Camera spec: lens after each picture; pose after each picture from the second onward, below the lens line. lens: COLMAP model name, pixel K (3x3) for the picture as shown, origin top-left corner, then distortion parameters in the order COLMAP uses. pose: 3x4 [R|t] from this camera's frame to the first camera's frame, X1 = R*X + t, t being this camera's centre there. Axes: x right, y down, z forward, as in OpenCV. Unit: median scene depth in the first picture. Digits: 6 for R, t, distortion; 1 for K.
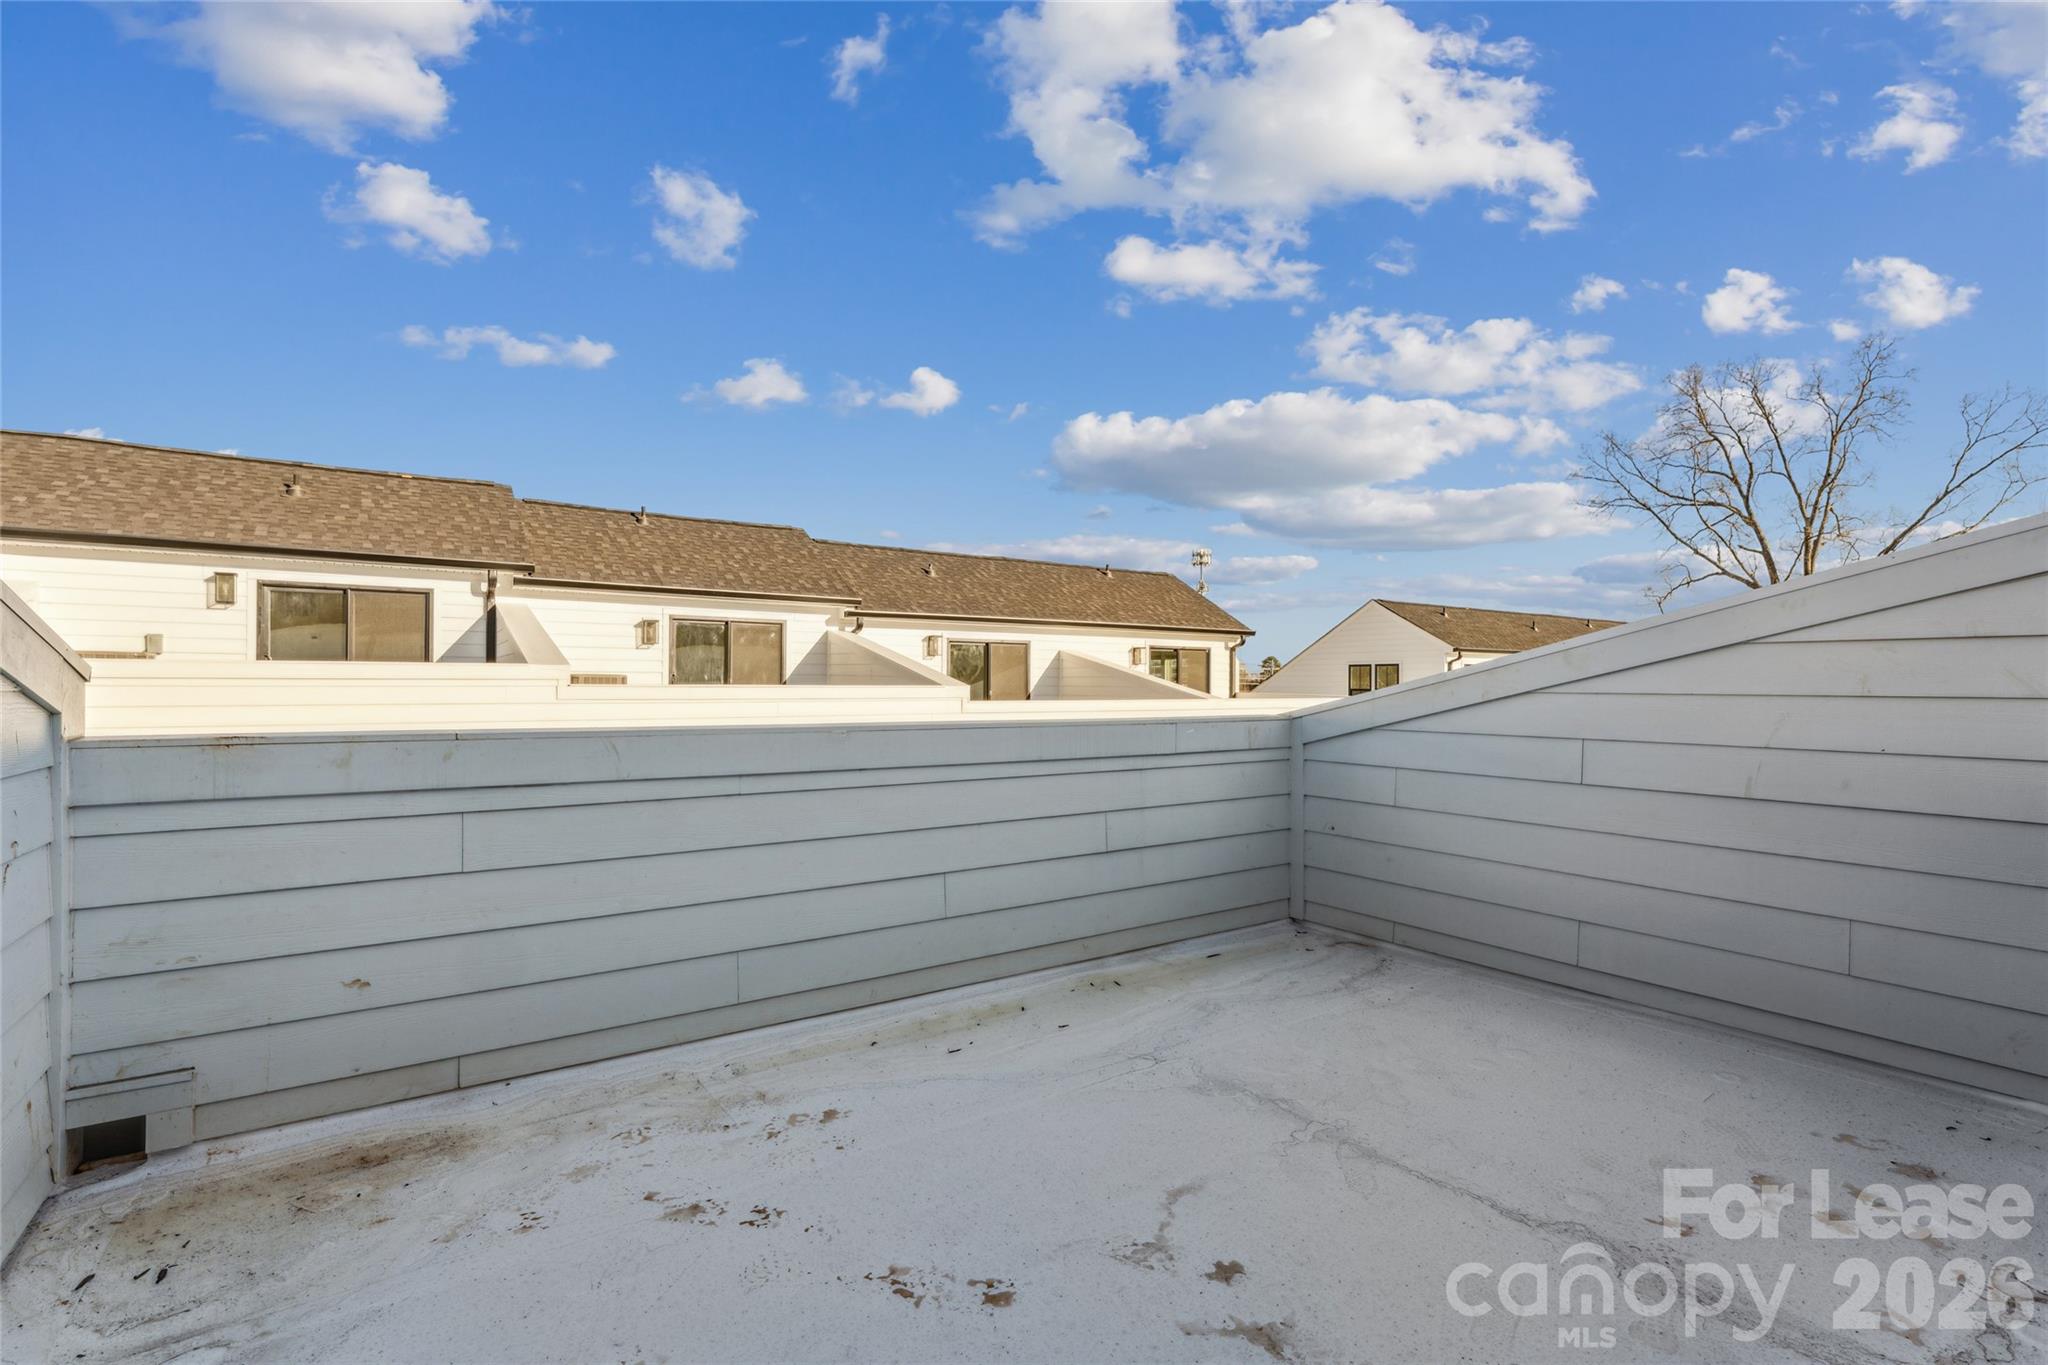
lens RADIAL K [[925.7, 0, 1027.4], [0, 925.7, 686.4], [0, 0, 1]] dist [0.001164, -0.000993]
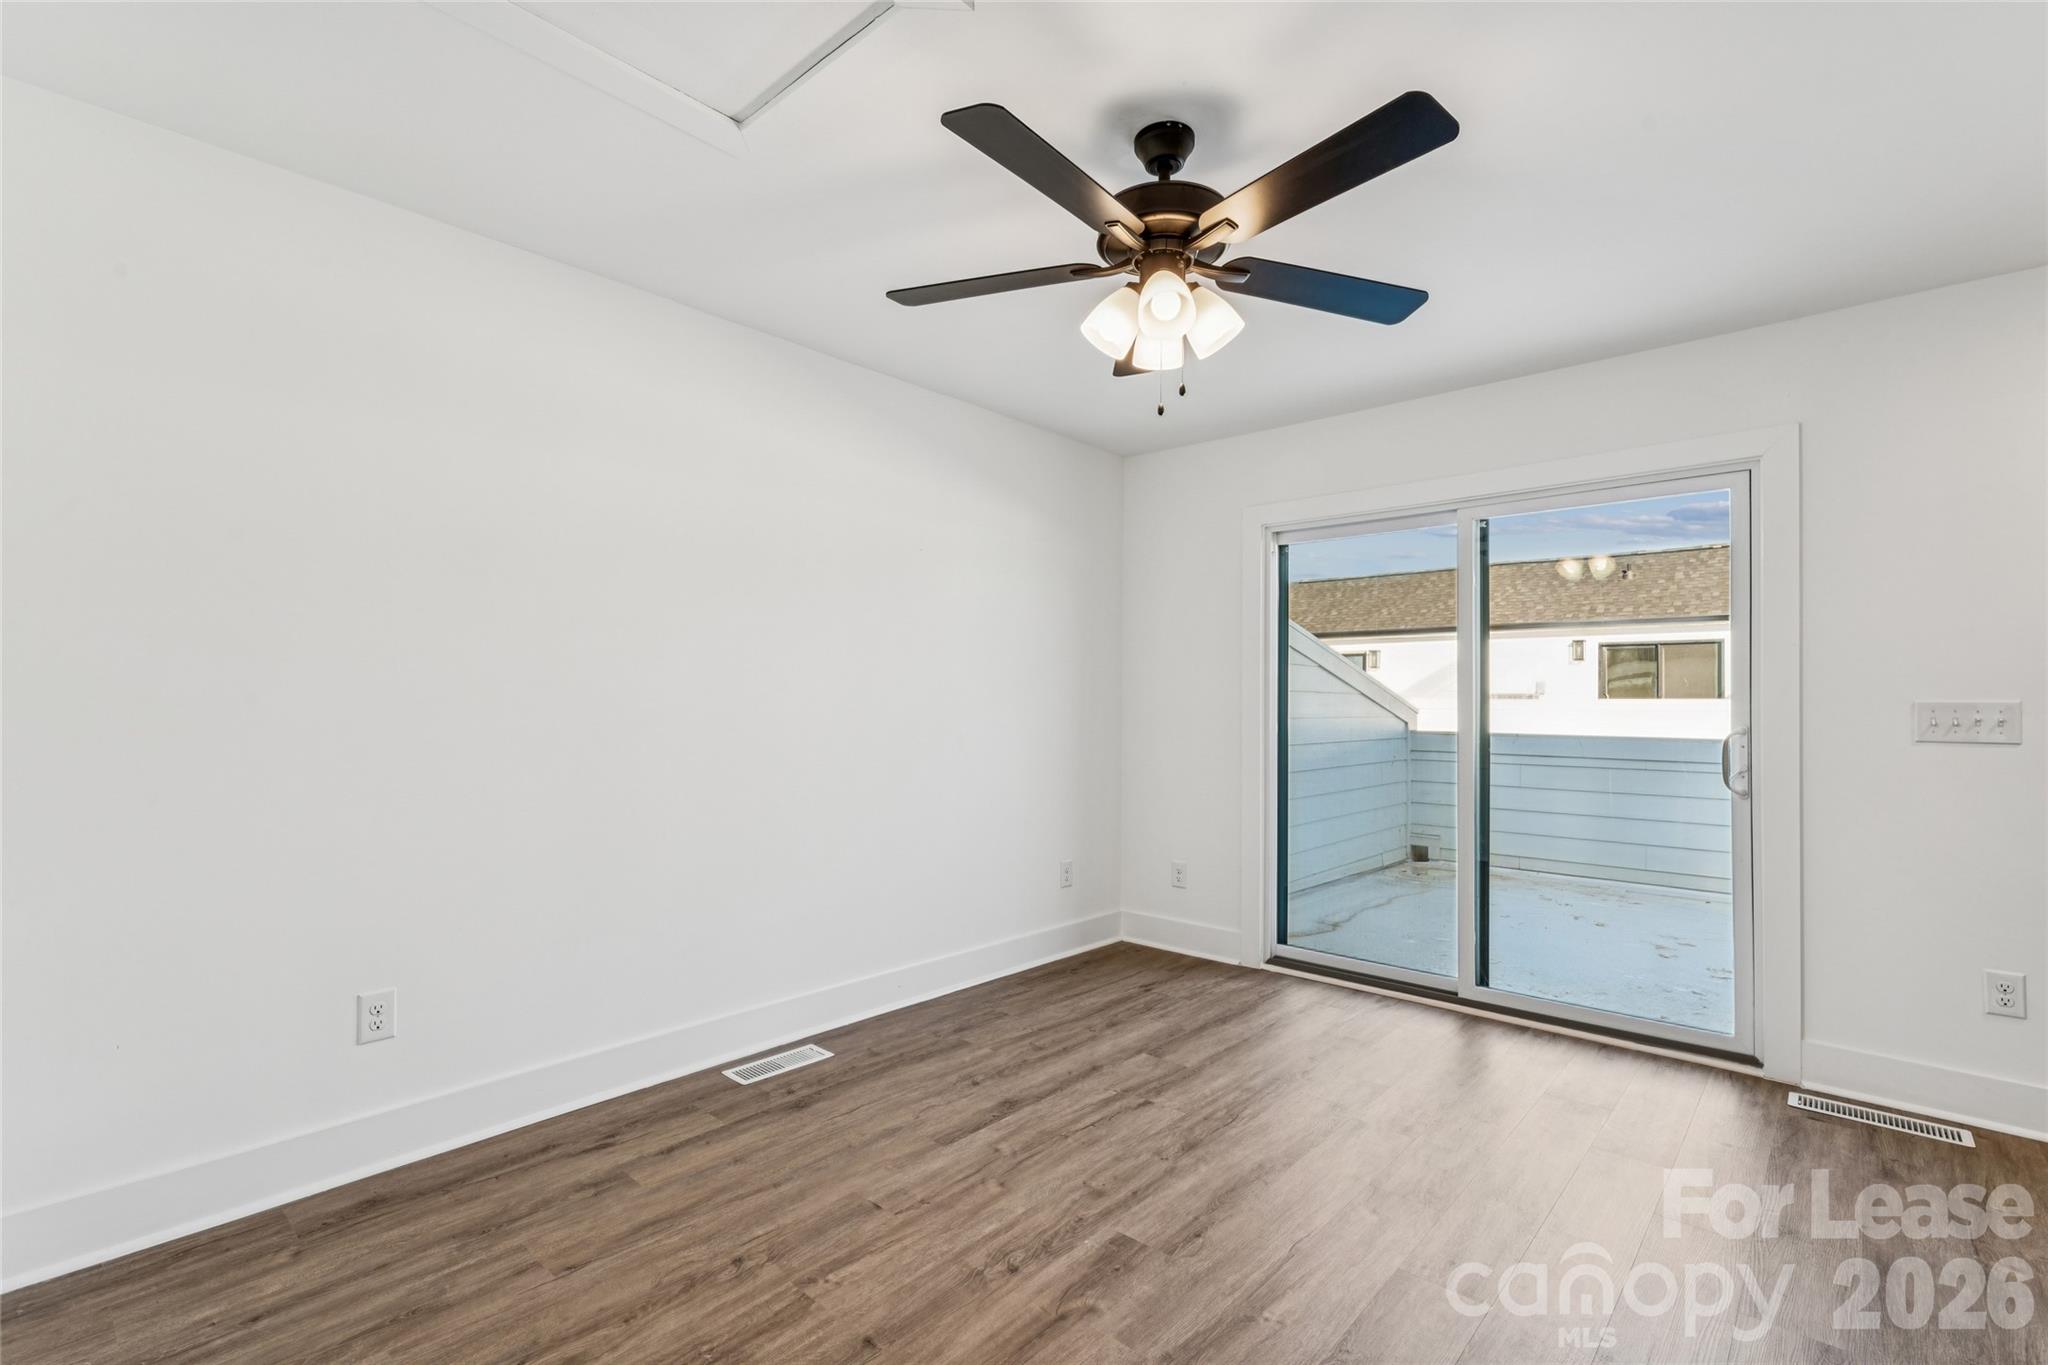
lens RADIAL K [[925.7, 0, 1020.9], [0, 925.7, 686.6], [0, 0, 1]] dist [0.001164, -0.000993]
pose [[0.235338, -0.020636, -0.971695, 0.372216], [-0.010434, 0.999663, -0.023757, -0.001593], [0.971858, 0.015729, 0.235043, -0.229330]]
